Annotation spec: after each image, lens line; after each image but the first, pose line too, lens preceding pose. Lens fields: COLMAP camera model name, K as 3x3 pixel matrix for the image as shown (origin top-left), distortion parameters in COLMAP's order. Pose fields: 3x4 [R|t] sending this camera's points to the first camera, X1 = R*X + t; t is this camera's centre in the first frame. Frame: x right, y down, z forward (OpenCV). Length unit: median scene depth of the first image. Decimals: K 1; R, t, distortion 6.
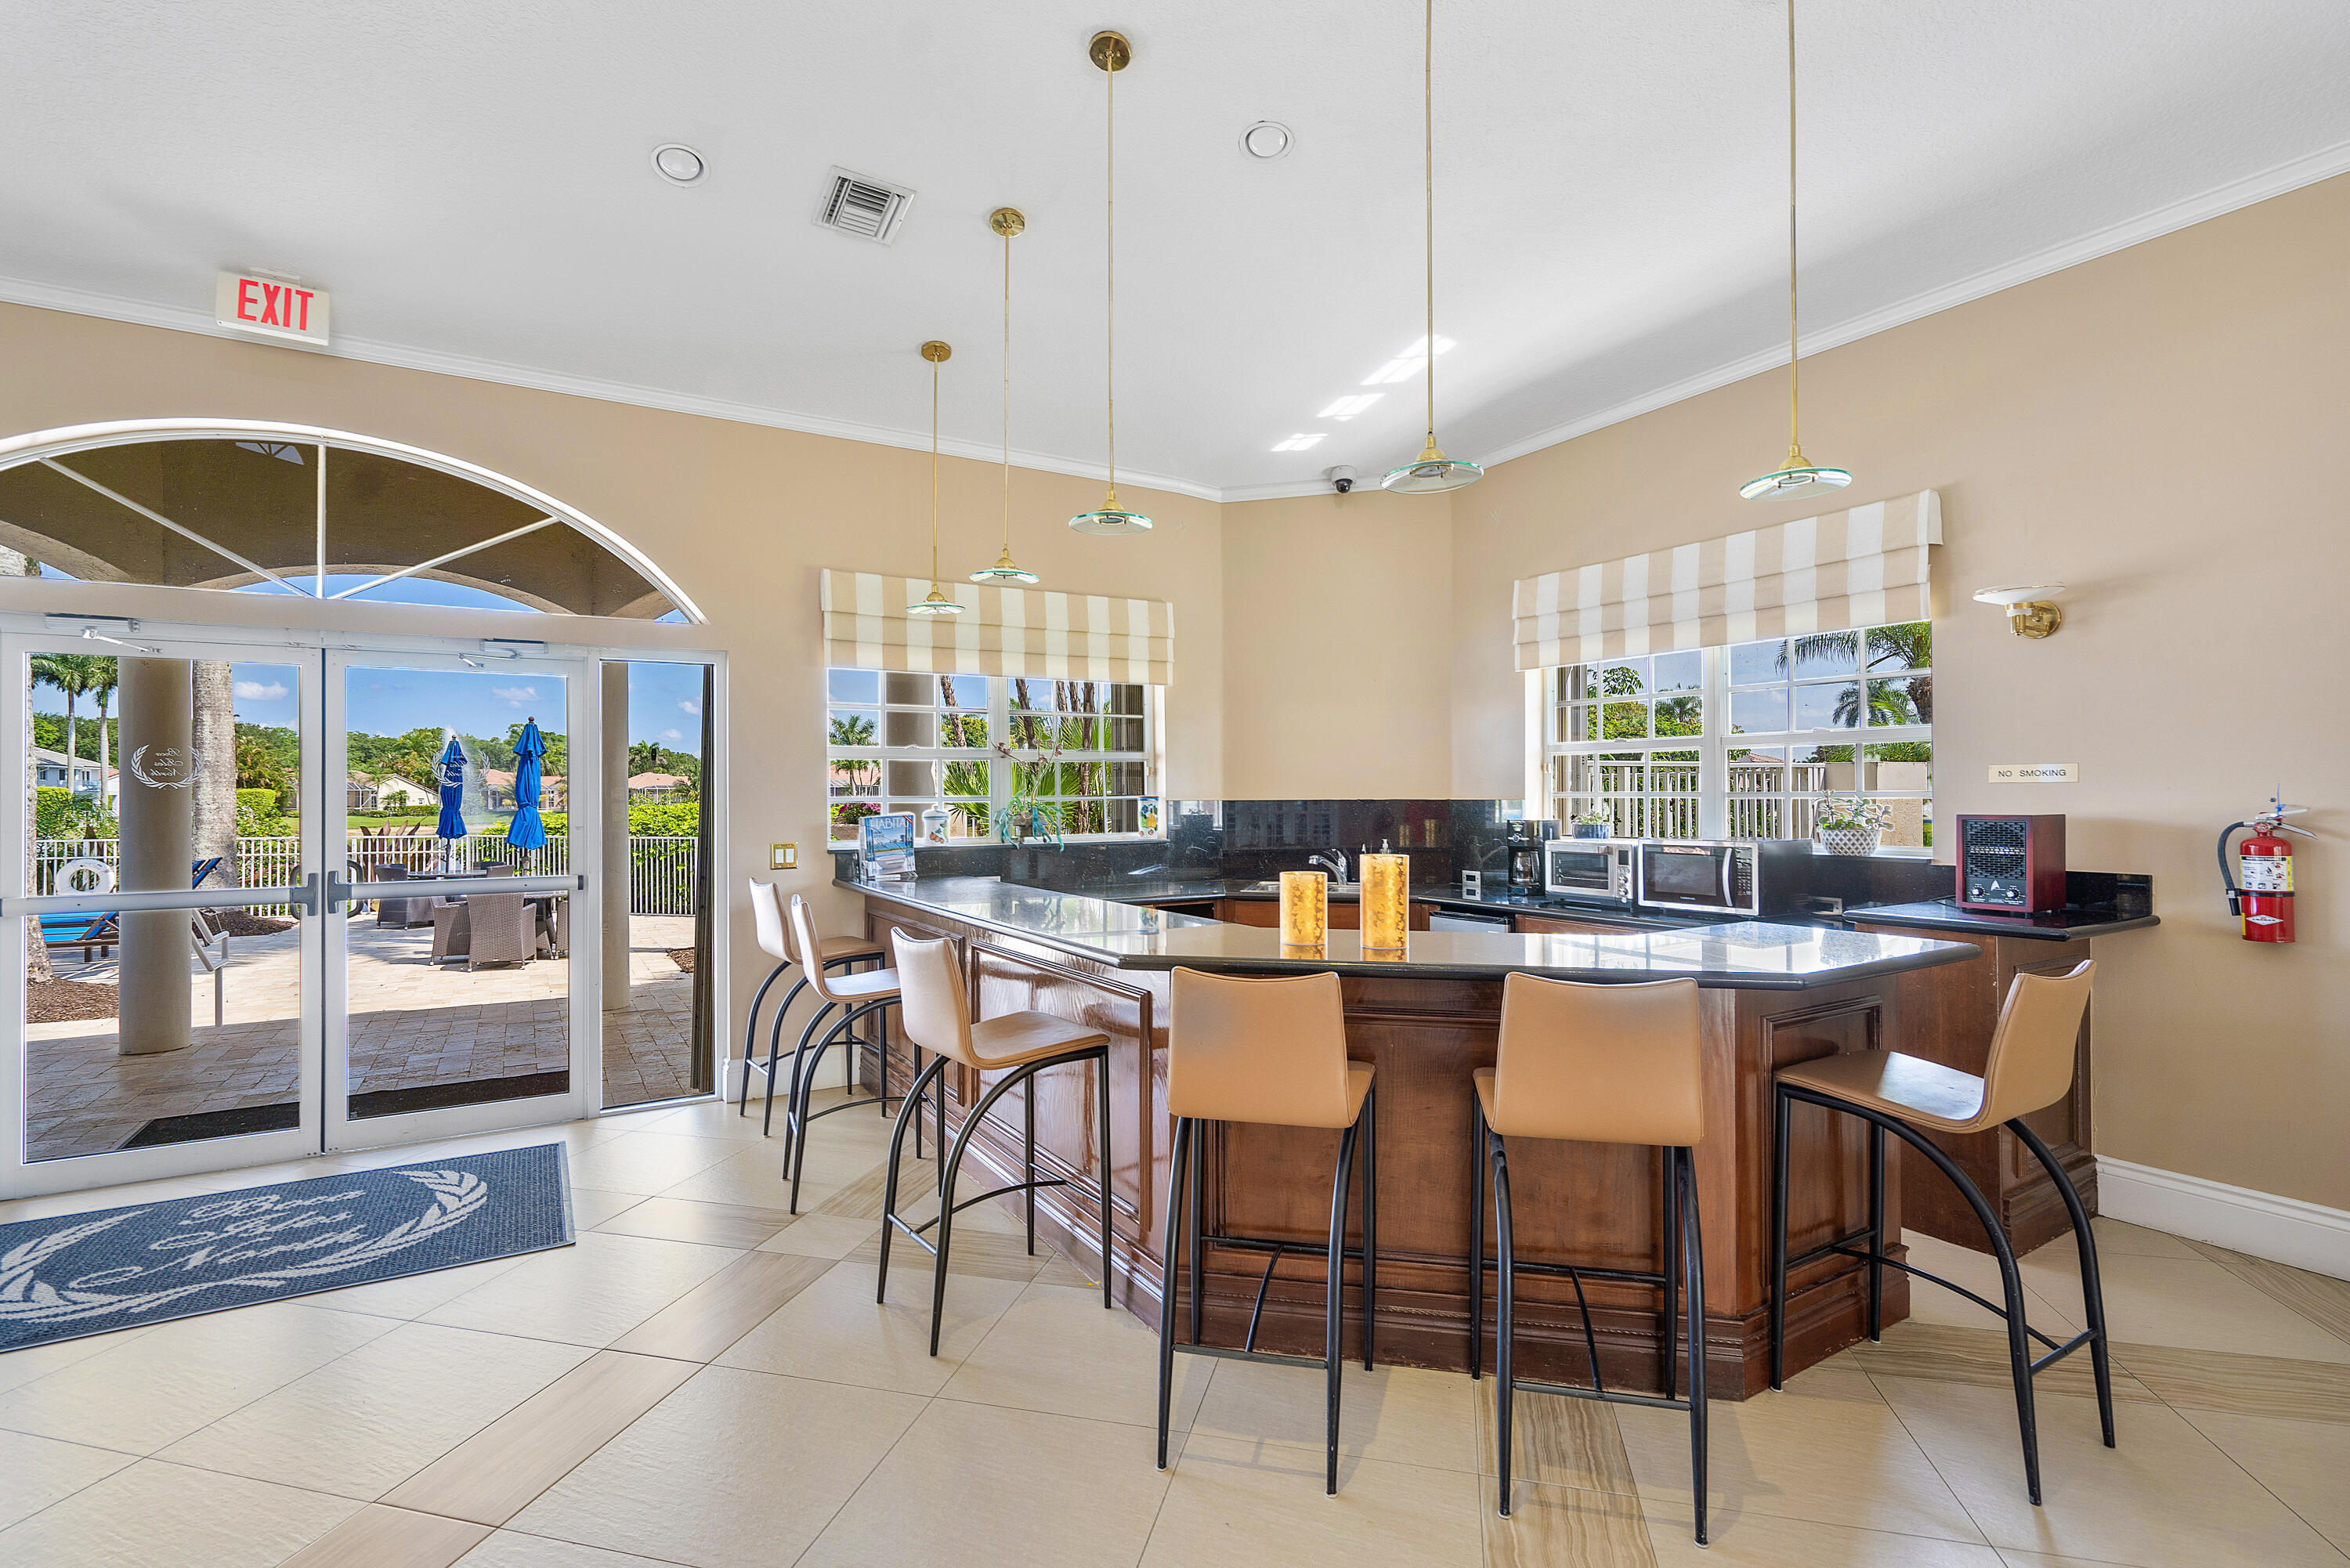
lens RADIAL K [[1087.9, 0, 1170.5], [0, 1087.9, 789.9], [0, 0, 1]] dist [-0.002402, -0.000252]
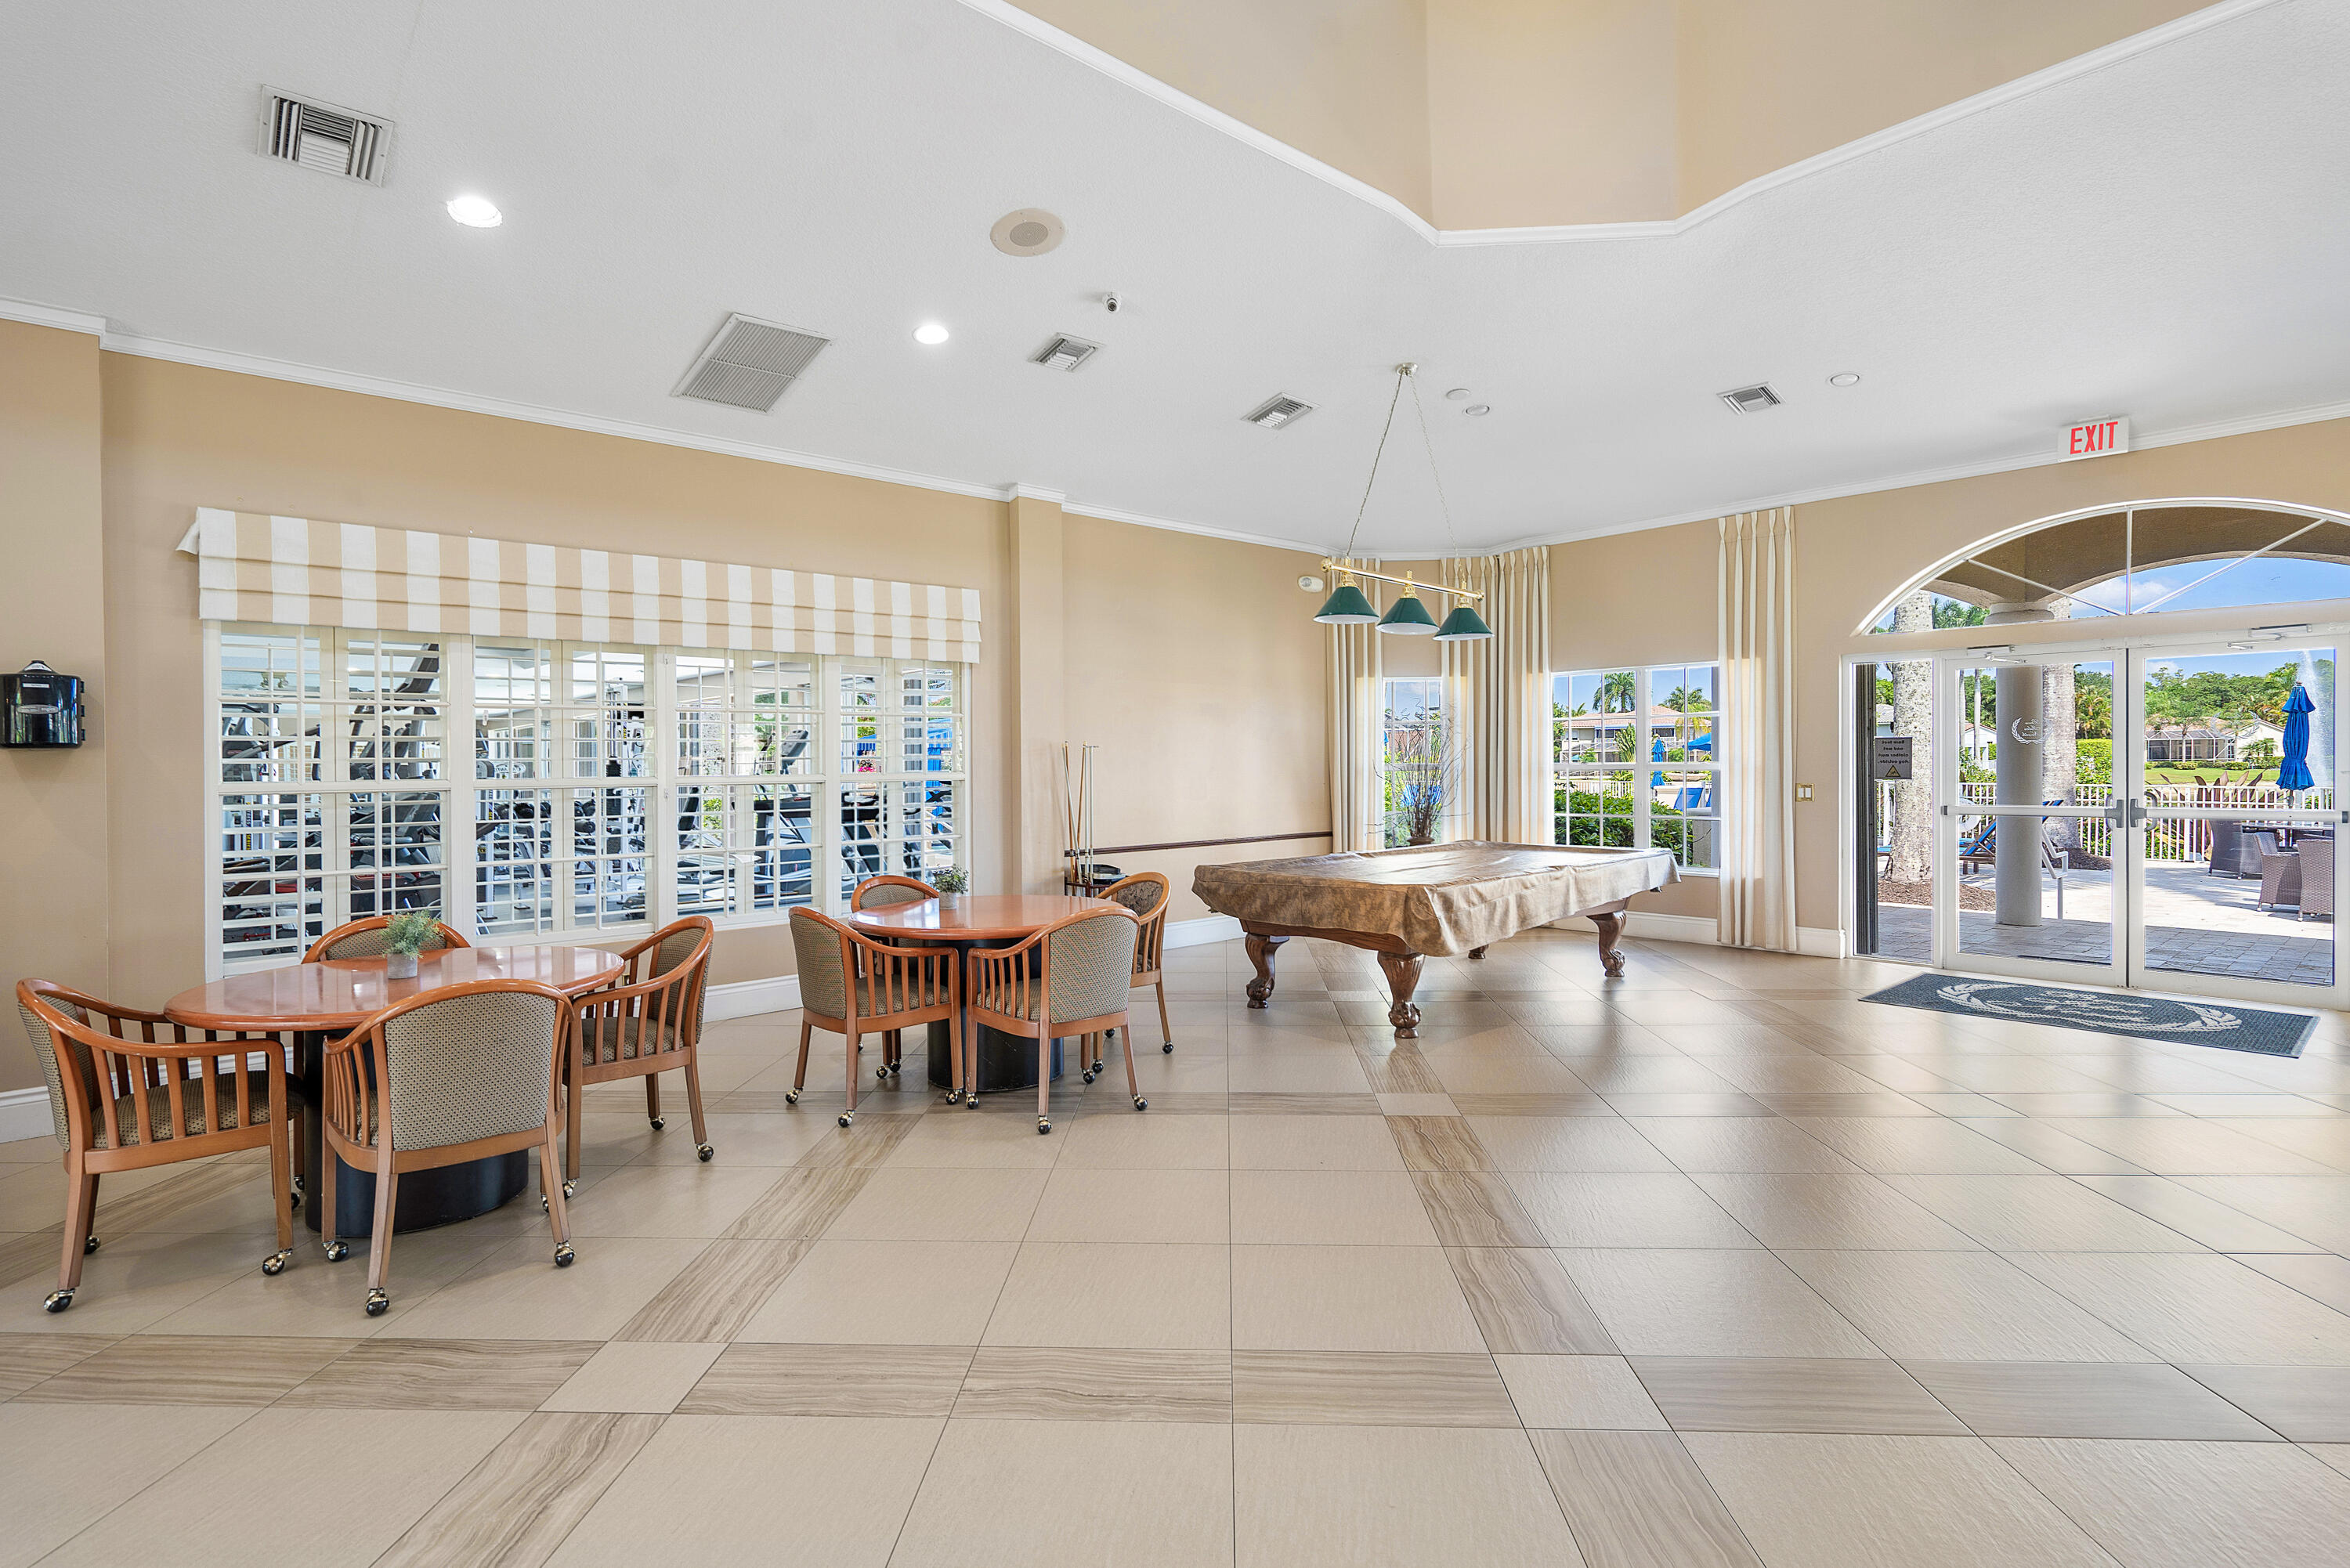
lens RADIAL K [[1149.3, 0, 1168.9], [0, 1149.3, 771.7], [0, 0, 1]] dist [0.000549, -0.000123]
pose [[0.190457, 0.012343, -0.981618, 0.372324], [0.014747, 0.999772, 0.015433, -0.003948], [0.981585, -0.017415, 0.190232, -0.424548]]
